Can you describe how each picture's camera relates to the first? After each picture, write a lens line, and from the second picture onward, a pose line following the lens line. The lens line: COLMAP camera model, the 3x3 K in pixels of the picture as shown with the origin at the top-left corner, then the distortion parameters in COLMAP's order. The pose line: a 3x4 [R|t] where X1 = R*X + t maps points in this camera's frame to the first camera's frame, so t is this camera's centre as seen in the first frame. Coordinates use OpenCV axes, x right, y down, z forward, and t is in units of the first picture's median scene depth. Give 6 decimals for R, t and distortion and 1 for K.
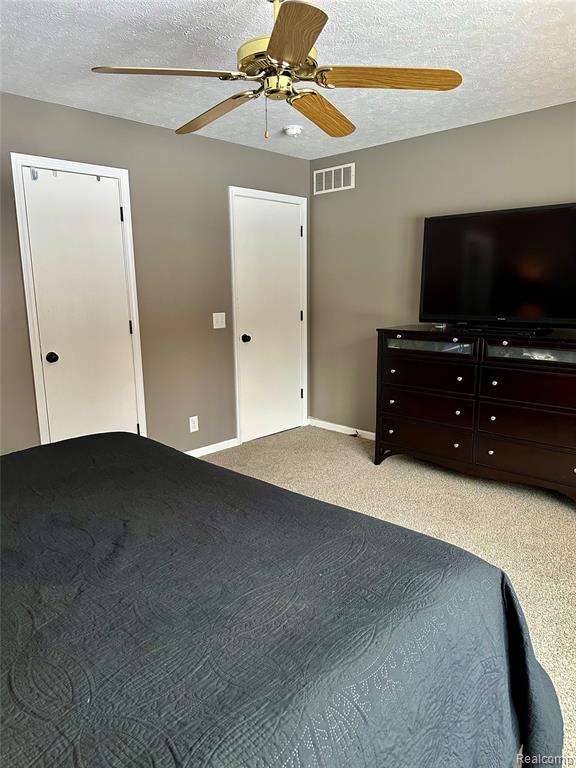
lens RADIAL K [[530.5, 0, 285.8], [0, 530.5, 385.5], [0, 0, 1]] dist [0.121444, -0.198115]
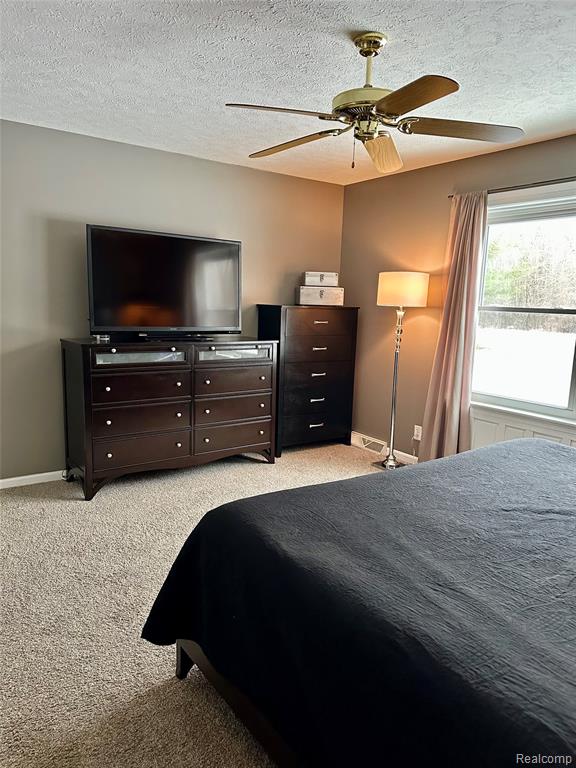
lens RADIAL K [[530.5, 0, 285.8], [0, 530.5, 385.5], [0, 0, 1]] dist [0.121444, -0.198115]
pose [[0.195766, -0.143003, 0.970168, -0.669098], [0.142428, 0.982967, 0.116149, -0.099948], [-0.970253, 0.115441, 0.212799, 0.519726]]
